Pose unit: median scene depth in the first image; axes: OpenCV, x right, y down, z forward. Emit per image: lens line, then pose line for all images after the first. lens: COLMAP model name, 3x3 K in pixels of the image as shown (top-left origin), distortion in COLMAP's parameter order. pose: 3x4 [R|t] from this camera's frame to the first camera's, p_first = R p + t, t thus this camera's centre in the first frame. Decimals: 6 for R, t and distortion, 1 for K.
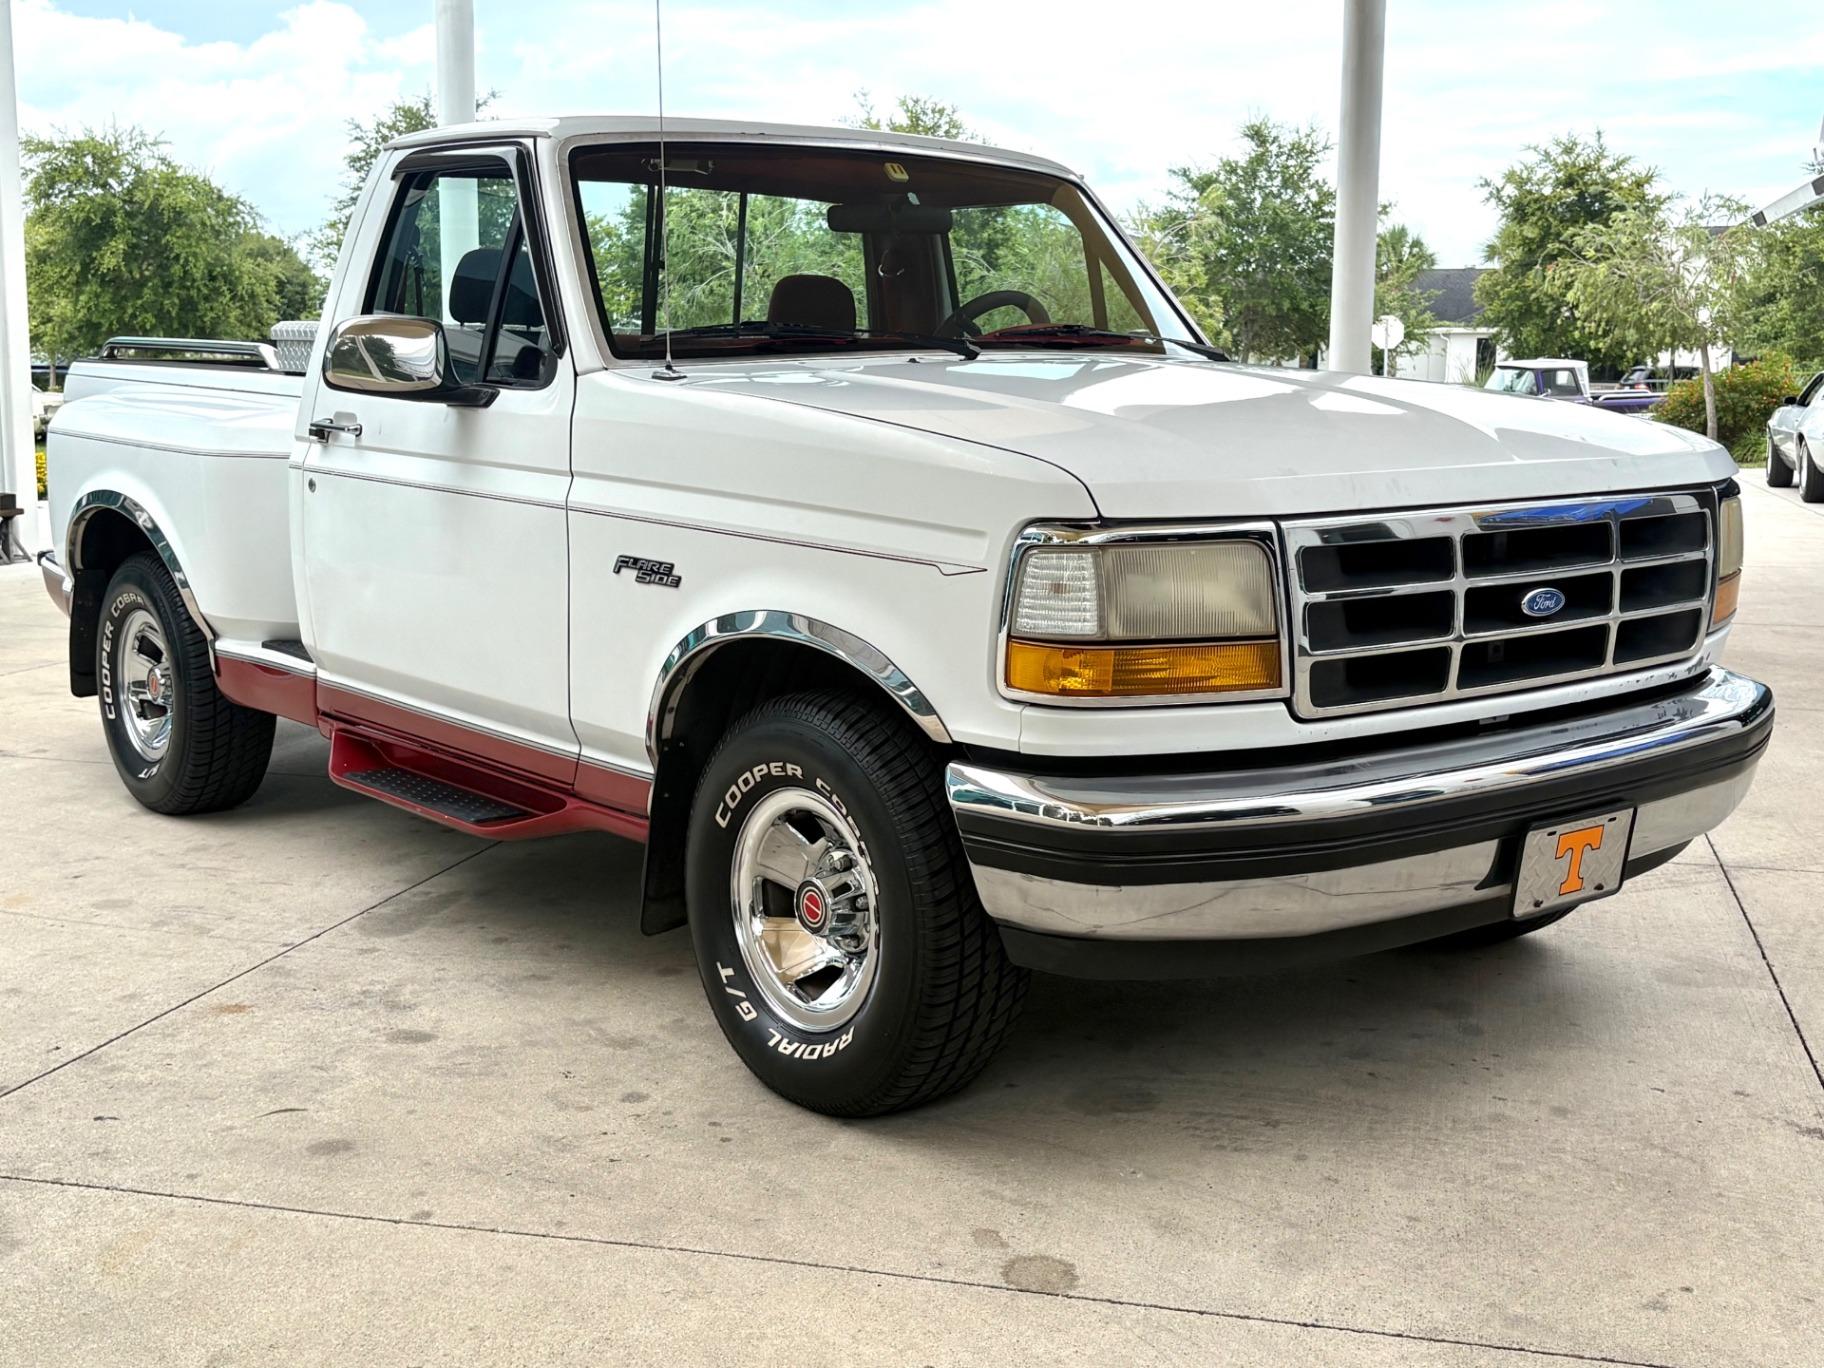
lens RADIAL K [[2119.0, 0, 912.0], [0, 2119.0, 684.0], [0, 0, 1]] dist [0.237752, -0.856447]
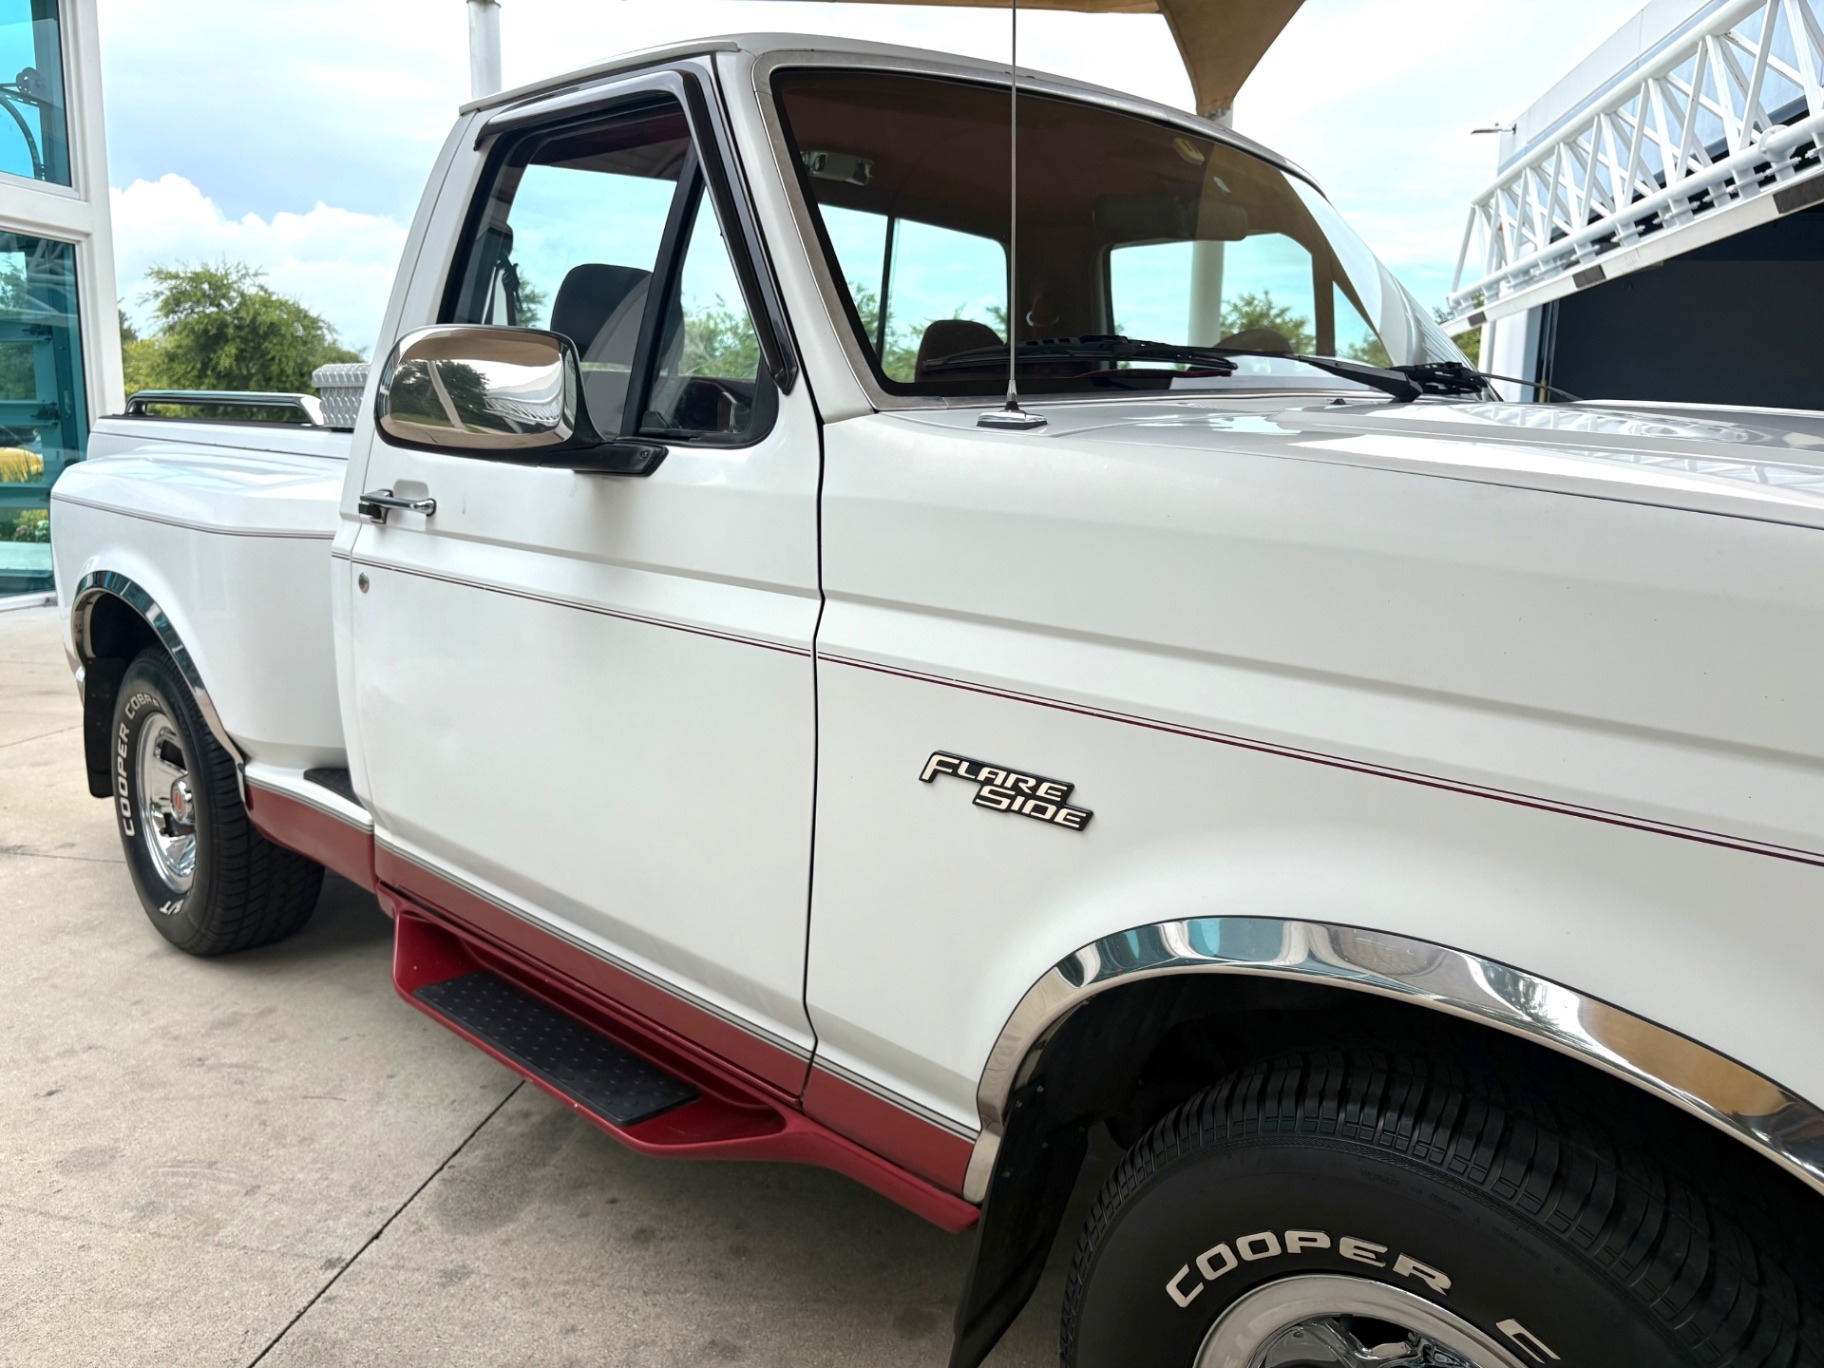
lens RADIAL K [[1382.8, 0, 916.2], [0, 1382.8, 677.1], [0, 0, 1]] dist [0.047222, -0.056010]
pose [[0.995514, -0.007064, 0.094348, -0.156187], [0.005336, 0.999814, 0.018555, -0.076535], [-0.094462, -0.017968, 0.995366, 0.581042]]
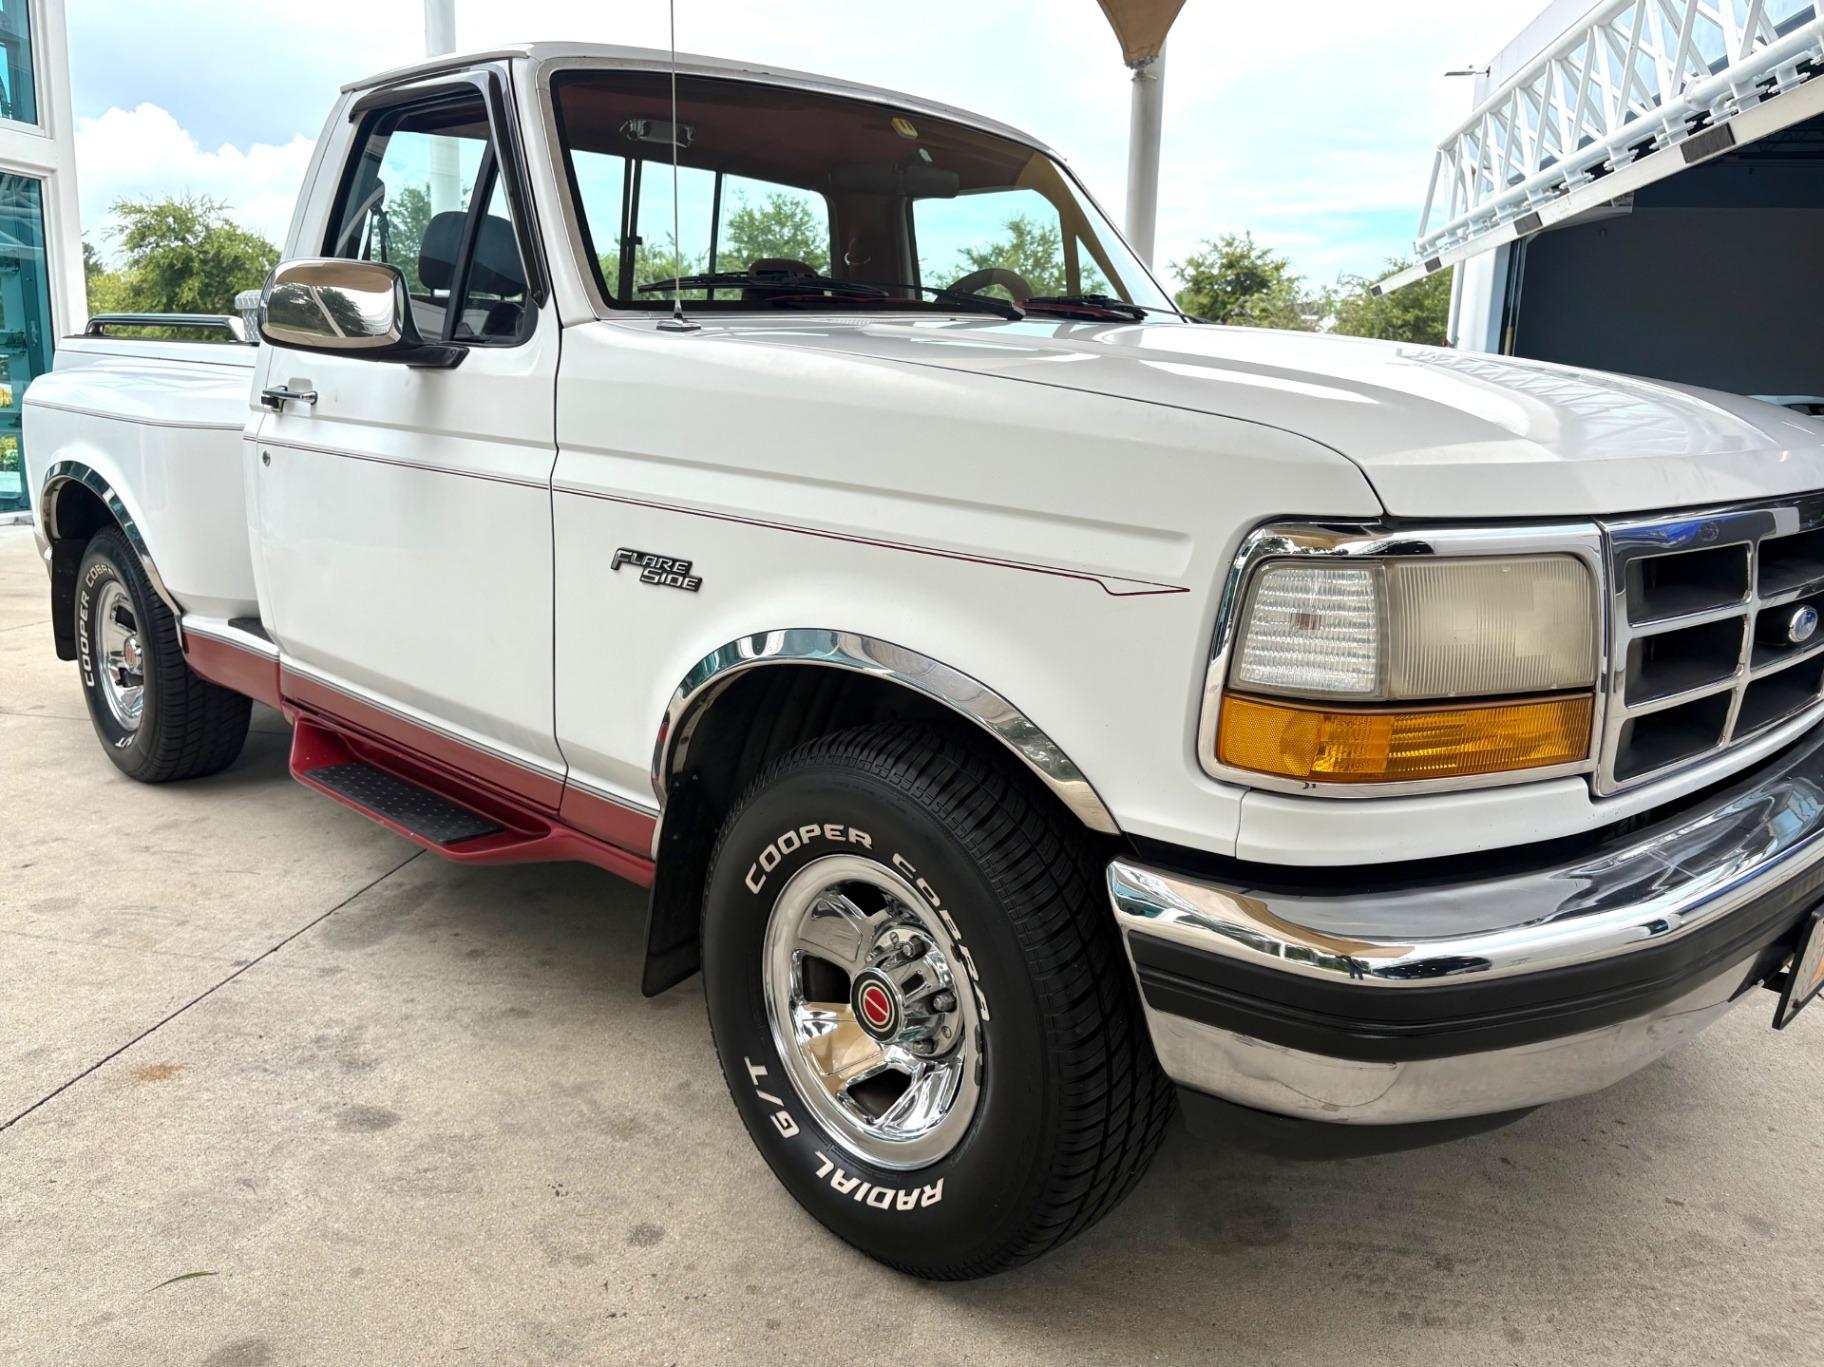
lens RADIAL K [[1418.0, 0, 878.8], [0, 1418.0, 668.2], [0, 0, 1]] dist [0.020761, 0.003996]
pose [[0.996630, 0.002788, 0.081981, -0.074269], [-0.006575, 0.998922, 0.045960, -0.035958], [-0.081765, -0.046344, 0.995574, 0.405691]]
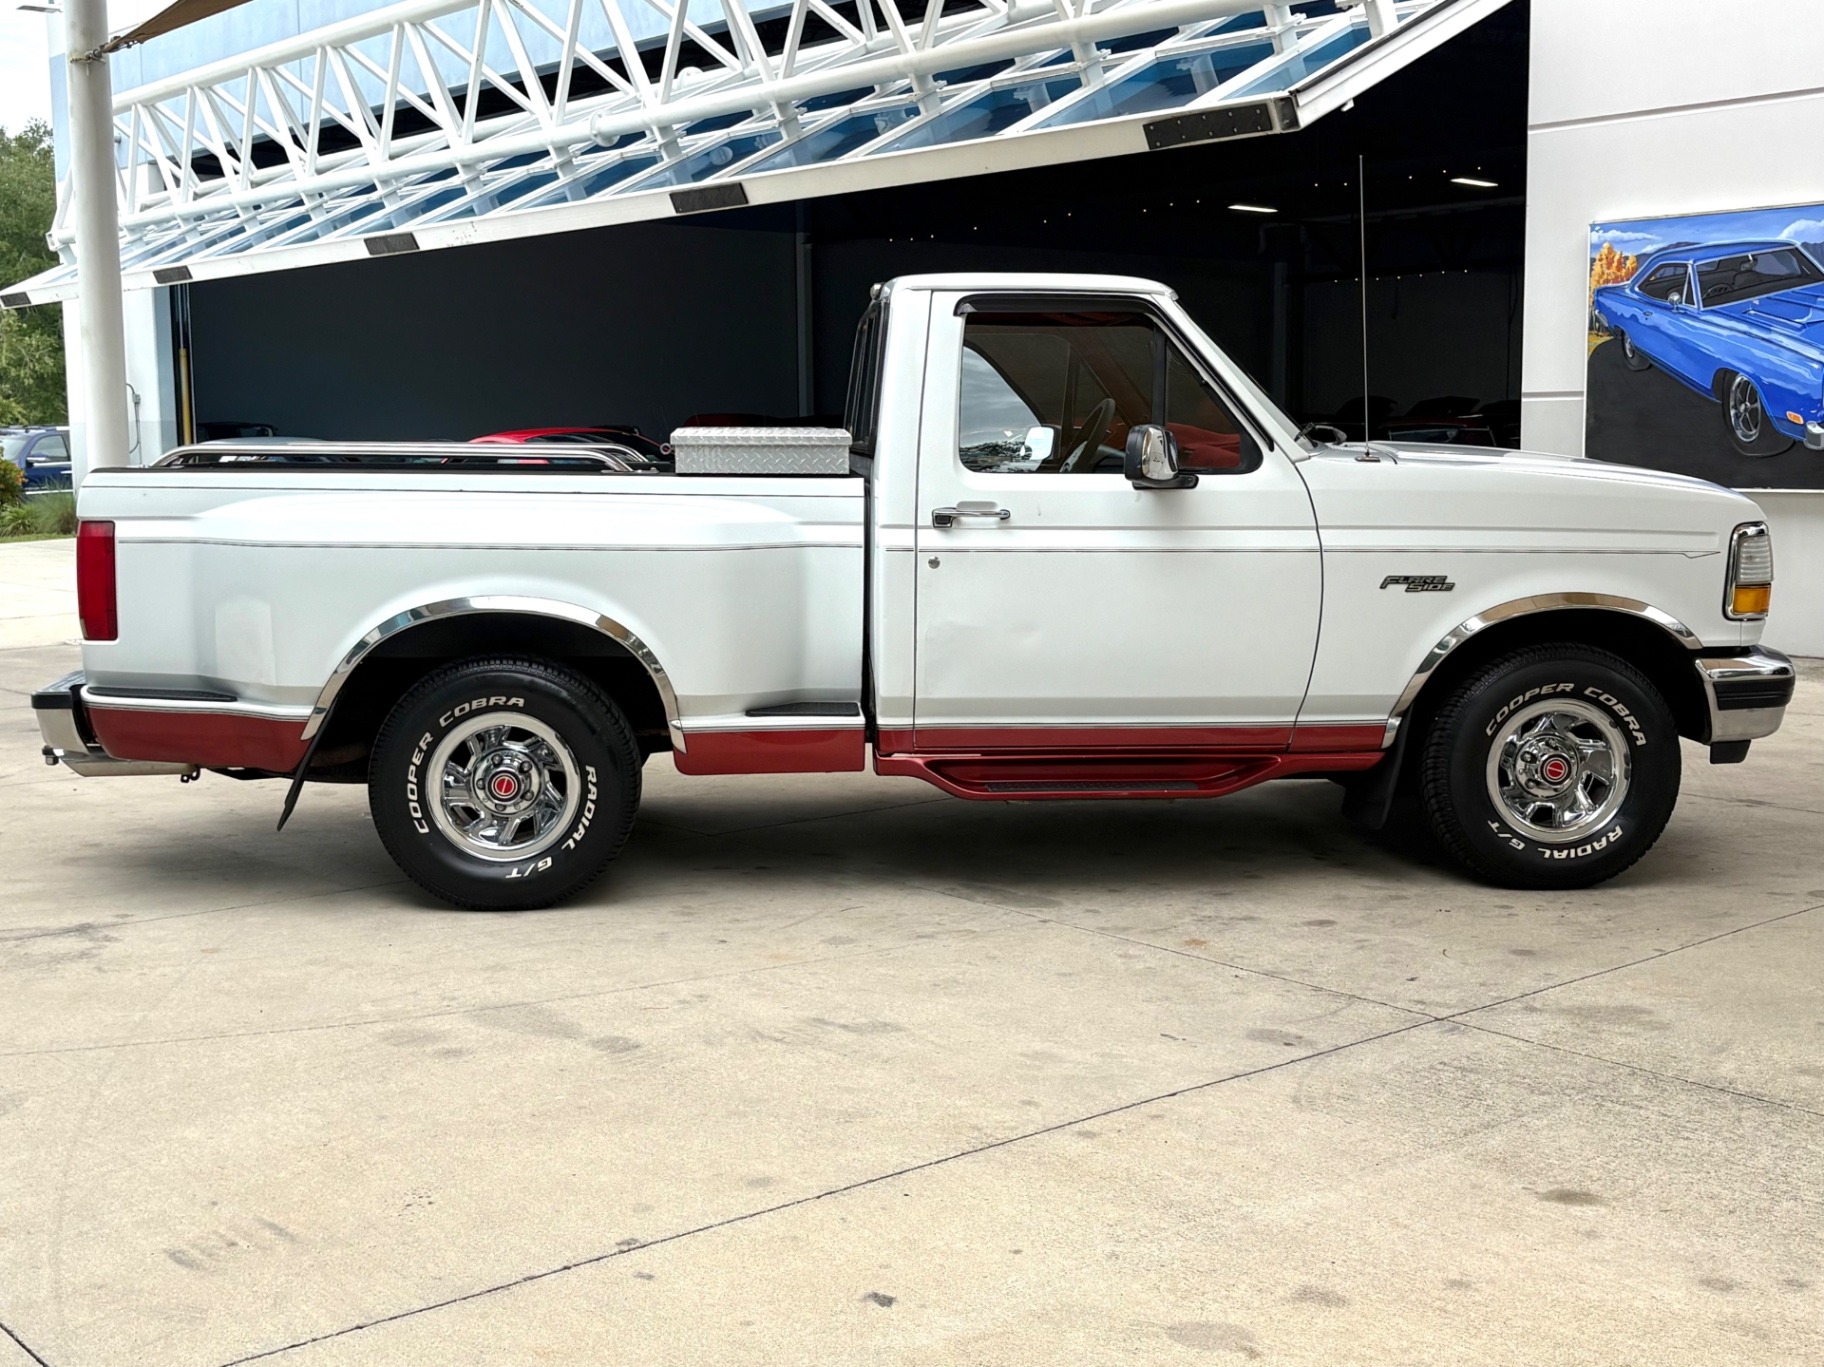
lens RADIAL K [[2119.0, 0, 912.0], [0, 2119.0, 683.5], [0, 0, 1]] dist [0.237752, -0.856447]
pose [[0.576618, -0.110878, 0.809455, -1.415415], [0.137002, 0.989842, 0.037994, -0.079816], [-0.805445, 0.088989, 0.585951, 0.340270]]
